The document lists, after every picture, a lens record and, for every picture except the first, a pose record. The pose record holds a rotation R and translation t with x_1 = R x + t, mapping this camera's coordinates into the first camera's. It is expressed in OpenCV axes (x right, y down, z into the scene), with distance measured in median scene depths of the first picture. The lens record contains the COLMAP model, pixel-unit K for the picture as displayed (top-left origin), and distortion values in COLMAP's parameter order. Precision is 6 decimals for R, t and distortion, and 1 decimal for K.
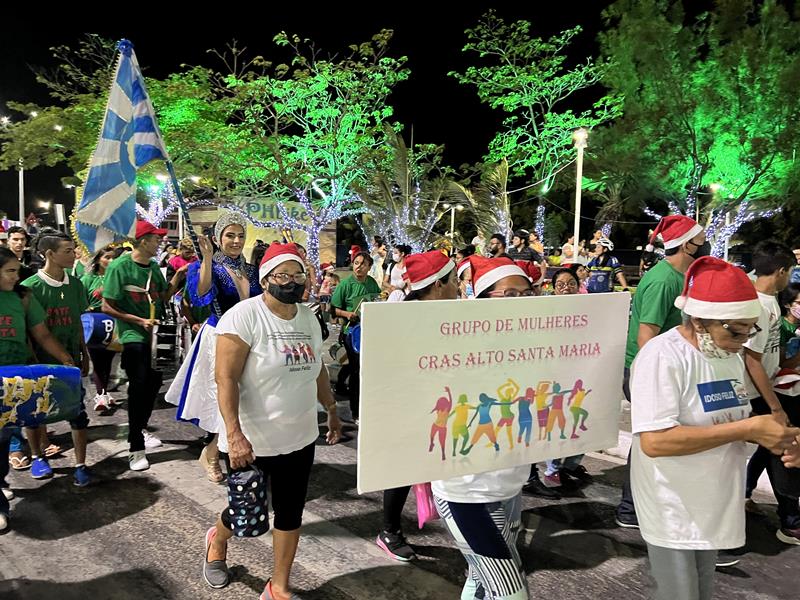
lens RADIAL K [[607.1, 0, 426.3], [0, 607.1, 299.0], [0, 0, 1]] dist [-0.002692, -0.001412]
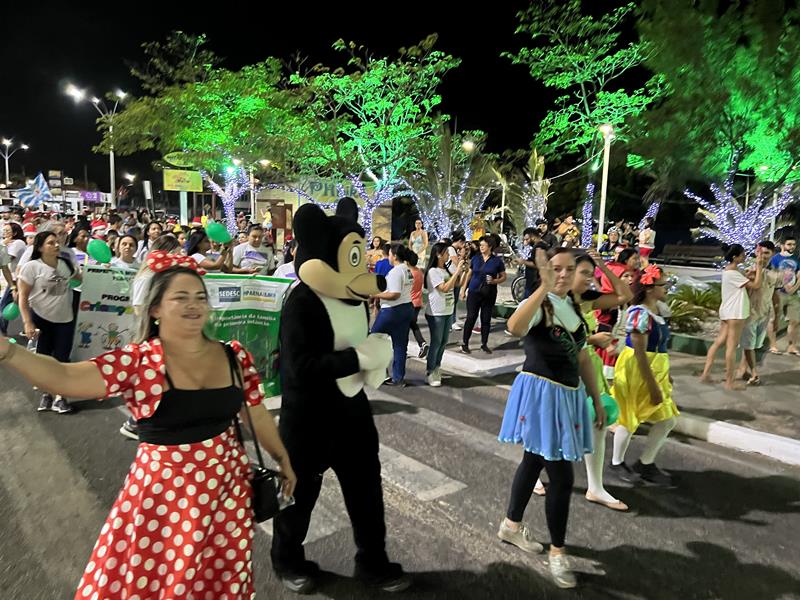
lens RADIAL K [[652.6, 0, 400.0], [0, 652.6, 300.0], [0, 0, 1]] dist [0.002833, 0.002911]
pose [[0.987808, 0.025724, -0.153536, 0.049899], [-0.017819, 0.998454, 0.052644, -0.012291], [0.154653, -0.049267, 0.986740, -0.144525]]
